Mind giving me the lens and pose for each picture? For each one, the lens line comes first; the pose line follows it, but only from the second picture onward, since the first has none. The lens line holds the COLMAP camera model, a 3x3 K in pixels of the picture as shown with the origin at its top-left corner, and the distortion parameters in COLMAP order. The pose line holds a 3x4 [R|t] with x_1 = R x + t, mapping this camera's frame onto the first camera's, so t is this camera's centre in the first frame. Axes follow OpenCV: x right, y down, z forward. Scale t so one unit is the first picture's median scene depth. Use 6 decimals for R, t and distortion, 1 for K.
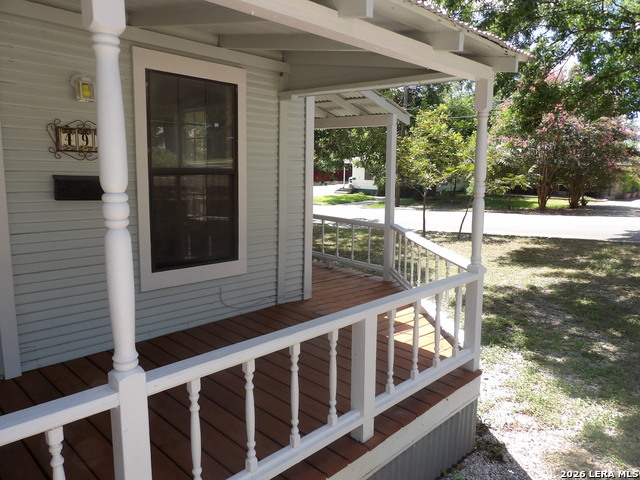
lens RADIAL K [[470.1, 0, 321.3], [0, 470.1, 231.8], [0, 0, 1]] dist [-0.029080, 0.066346]
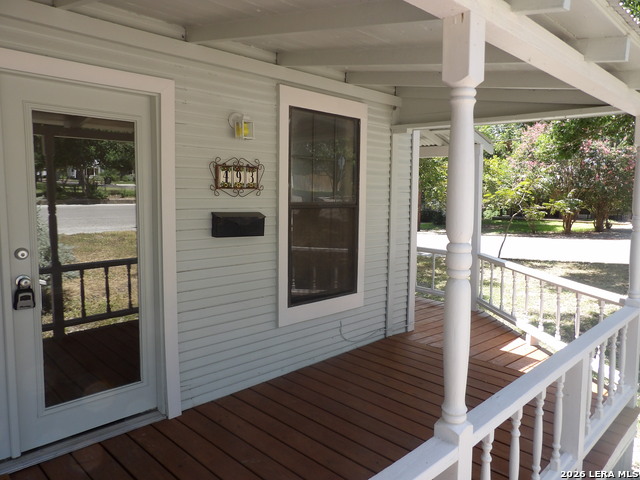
lens RADIAL K [[470.1, 0, 321.3], [0, 470.1, 231.8], [0, 0, 1]] dist [-0.029080, 0.066346]
pose [[0.999936, -0.006212, -0.009466, -0.233040], [0.005730, 0.998726, -0.050142, -0.019065], [0.009765, 0.050085, 0.998697, -0.000467]]
